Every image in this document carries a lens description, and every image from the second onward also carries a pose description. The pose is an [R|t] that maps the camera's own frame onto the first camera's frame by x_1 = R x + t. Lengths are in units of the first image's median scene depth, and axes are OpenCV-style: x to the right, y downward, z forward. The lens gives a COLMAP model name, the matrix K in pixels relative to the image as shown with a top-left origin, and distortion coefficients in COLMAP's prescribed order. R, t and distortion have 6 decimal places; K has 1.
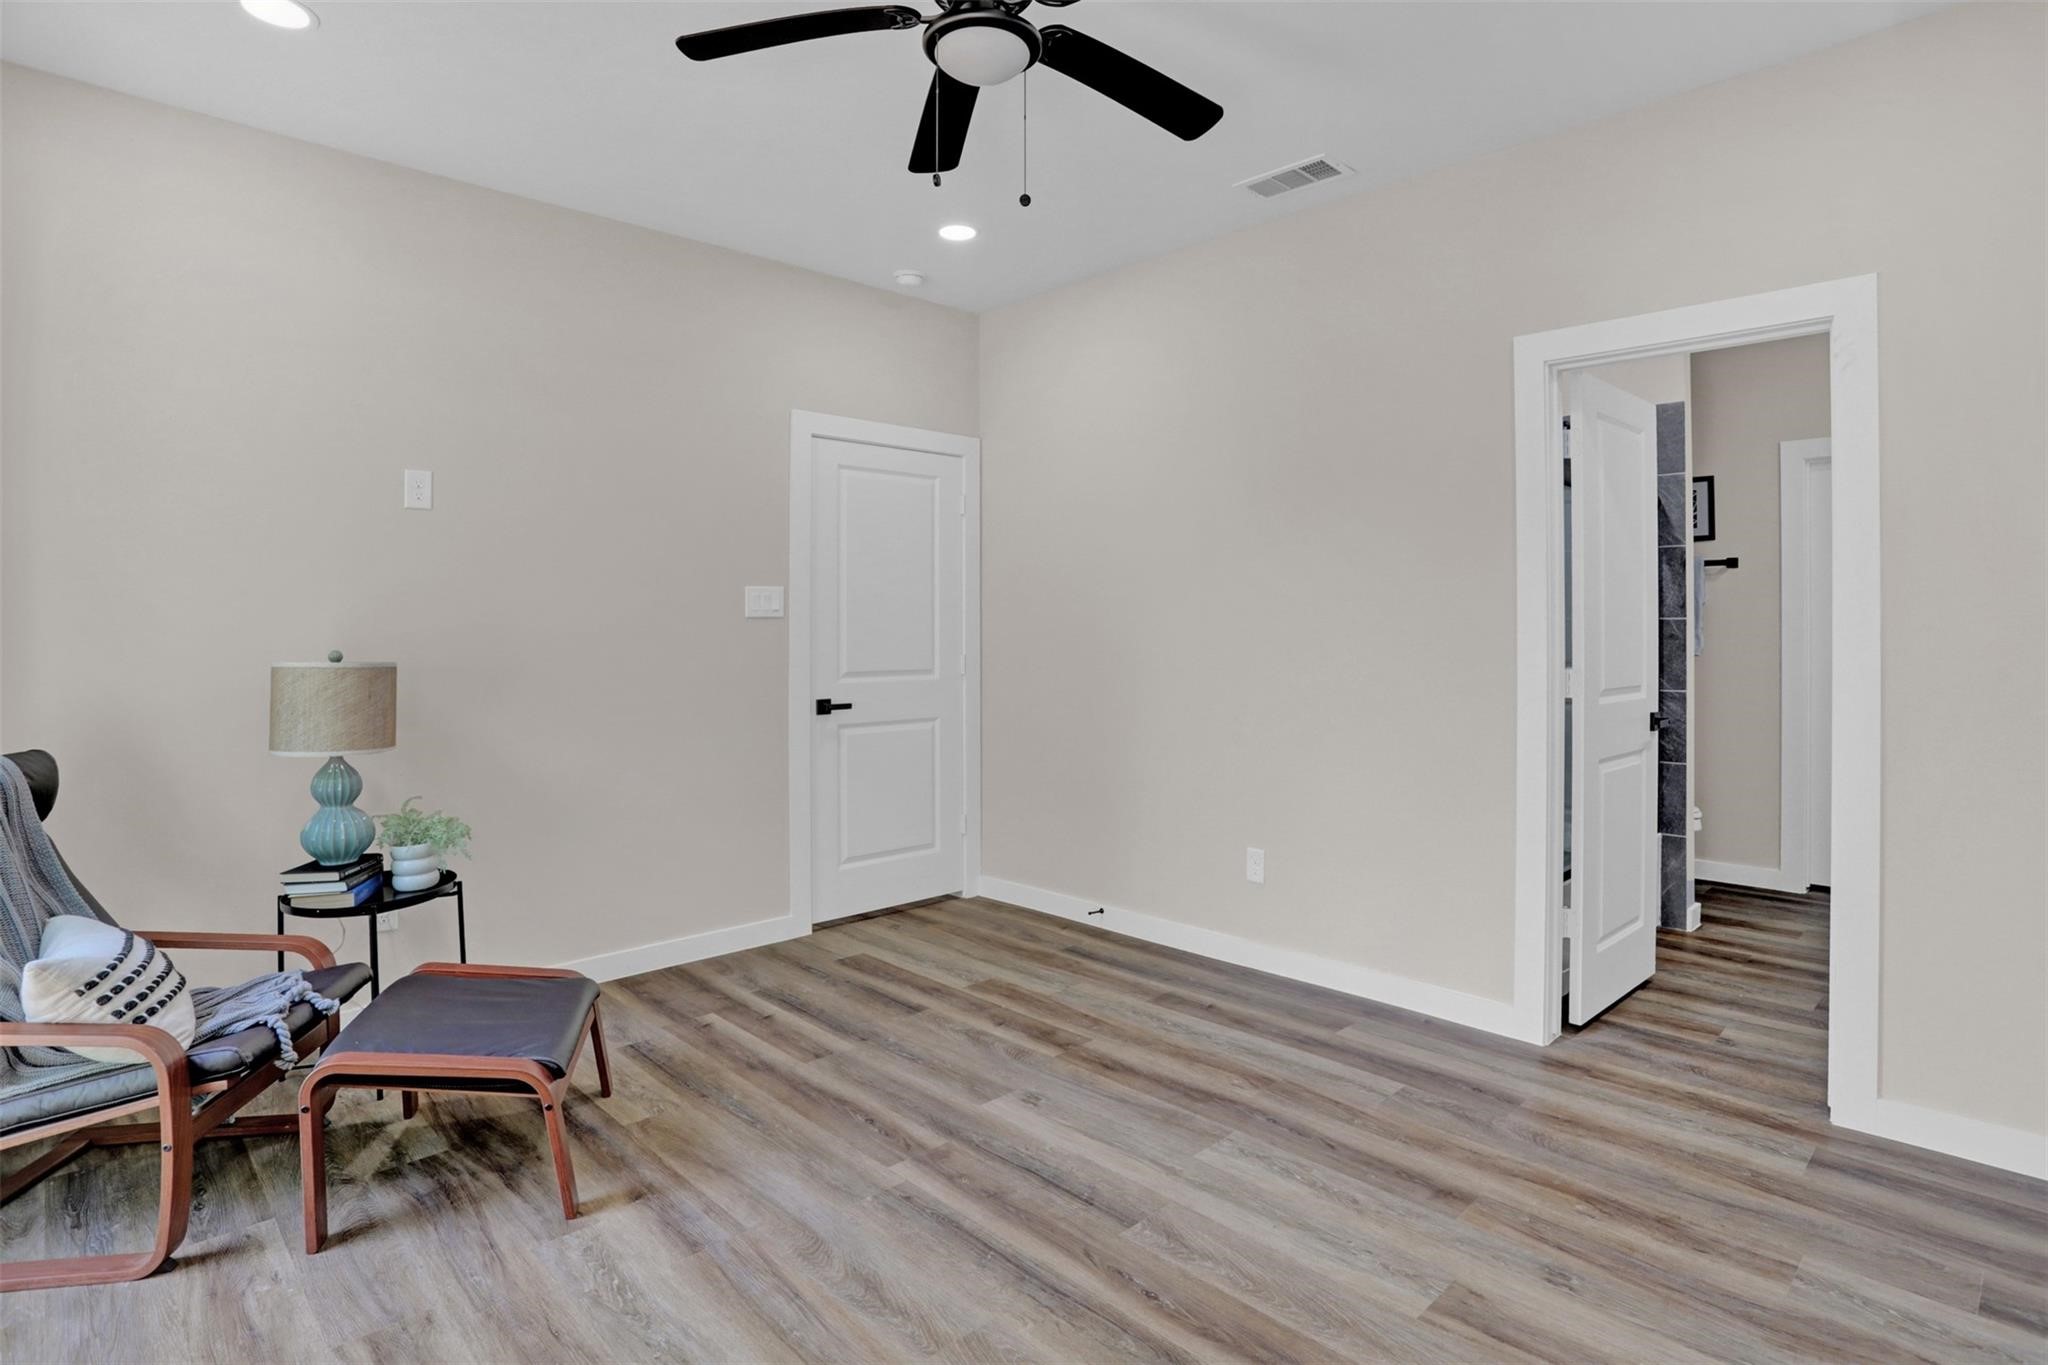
lens RADIAL K [[1050.2, 0, 1014.5], [0, 1050.2, 651.5], [0, 0, 1]] dist [-0.024463, 0.005071]
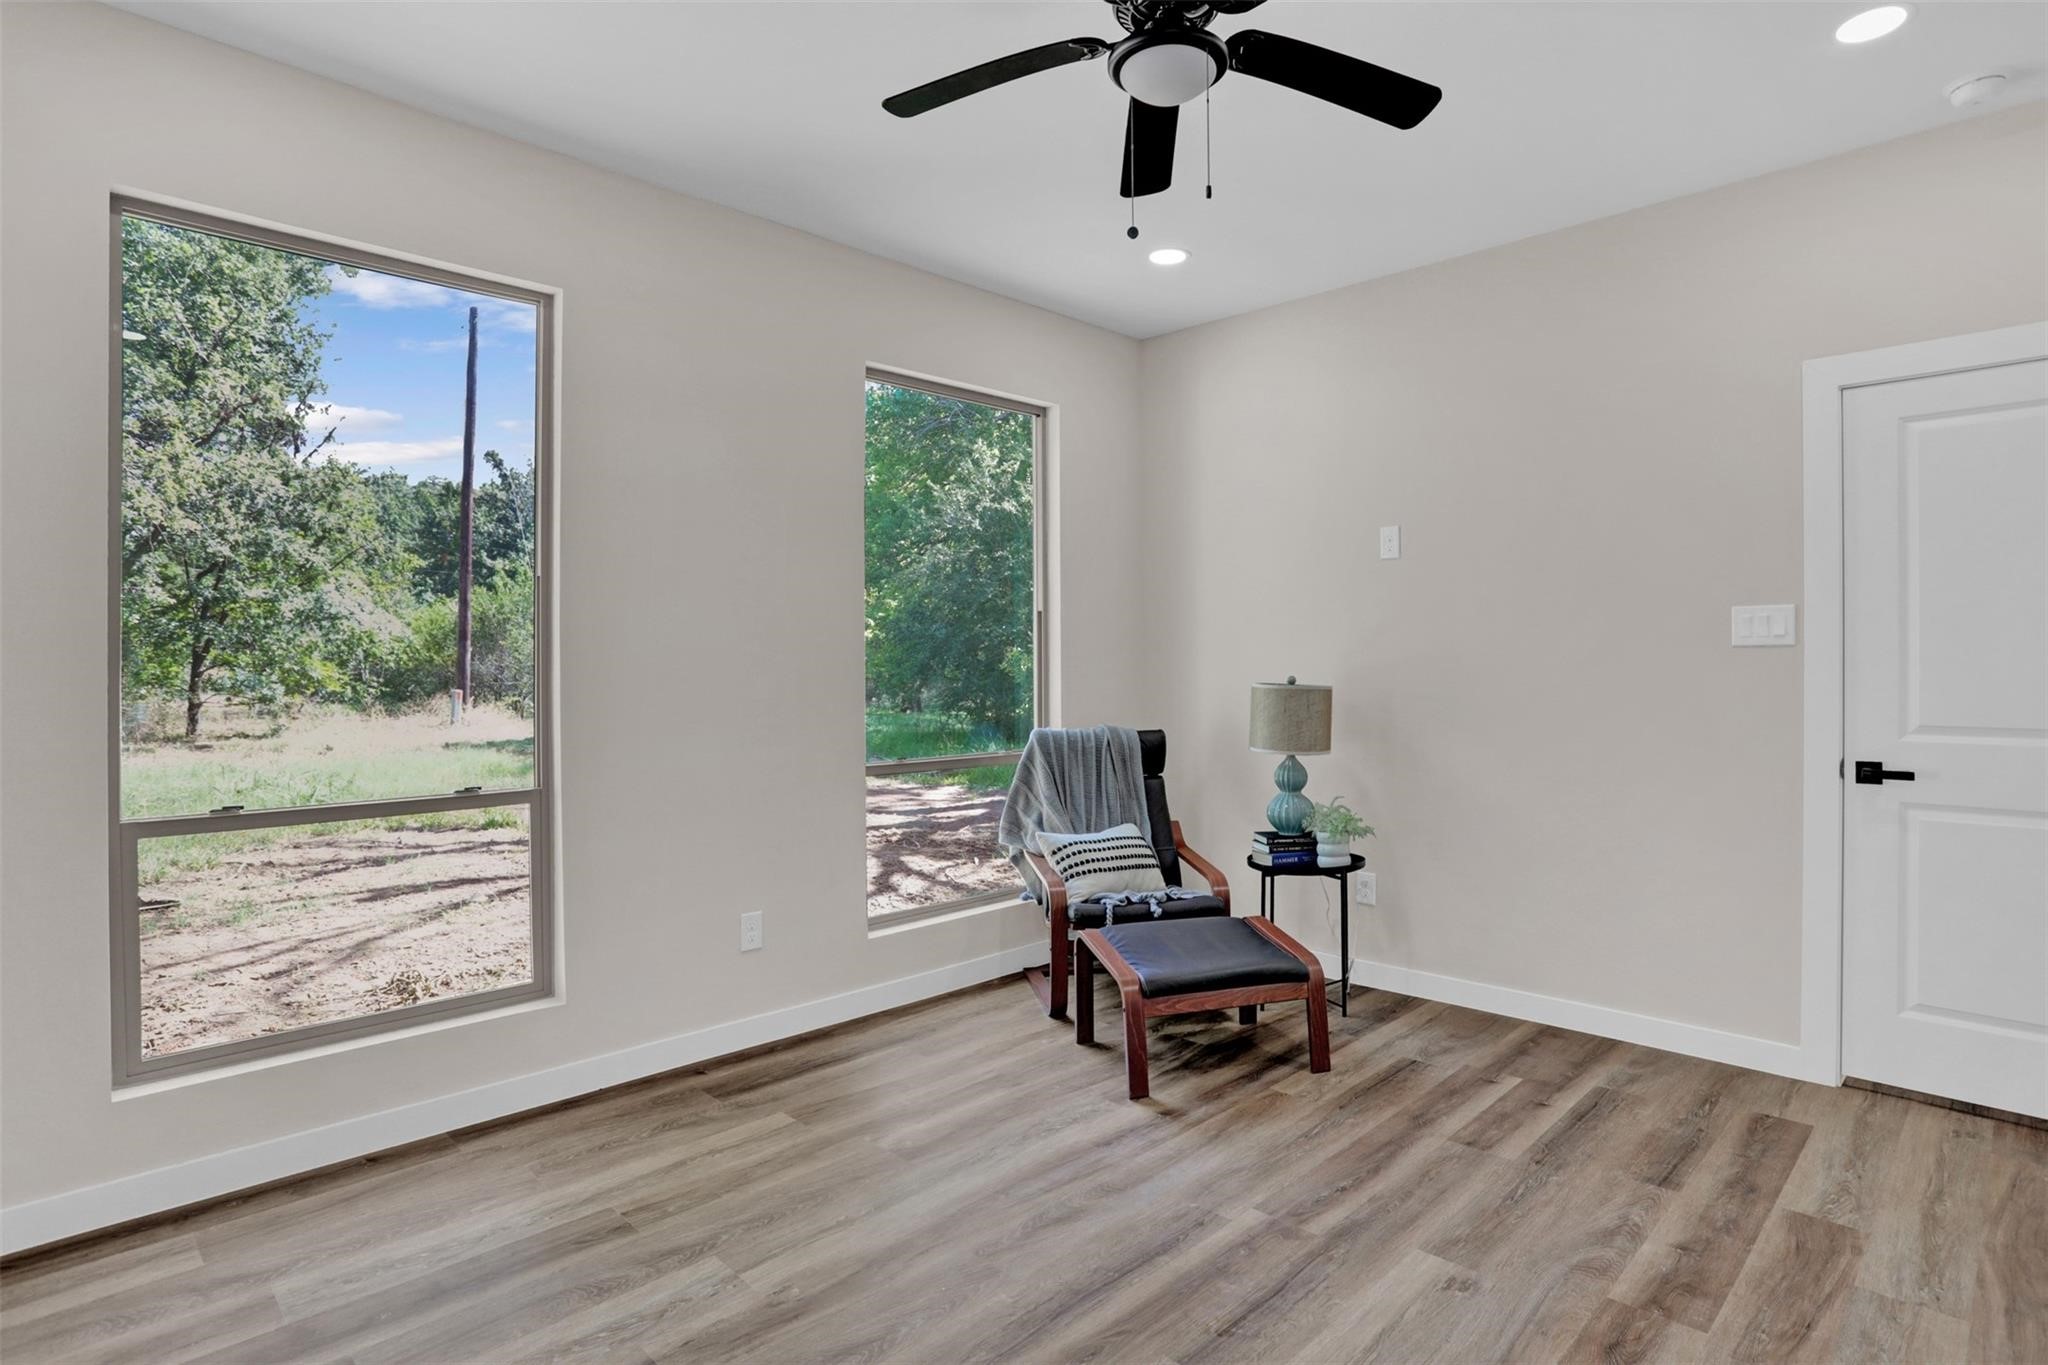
lens RADIAL K [[1050.2, 0, 1042.8], [0, 1050.2, 674.7], [0, 0, 1]] dist [-0.024463, 0.005071]
pose [[0.057544, 0.015812, -0.998218, 0.669455], [-0.019023, 0.999710, 0.014739, -0.016855], [0.998162, 0.018141, 0.057828, 0.583496]]
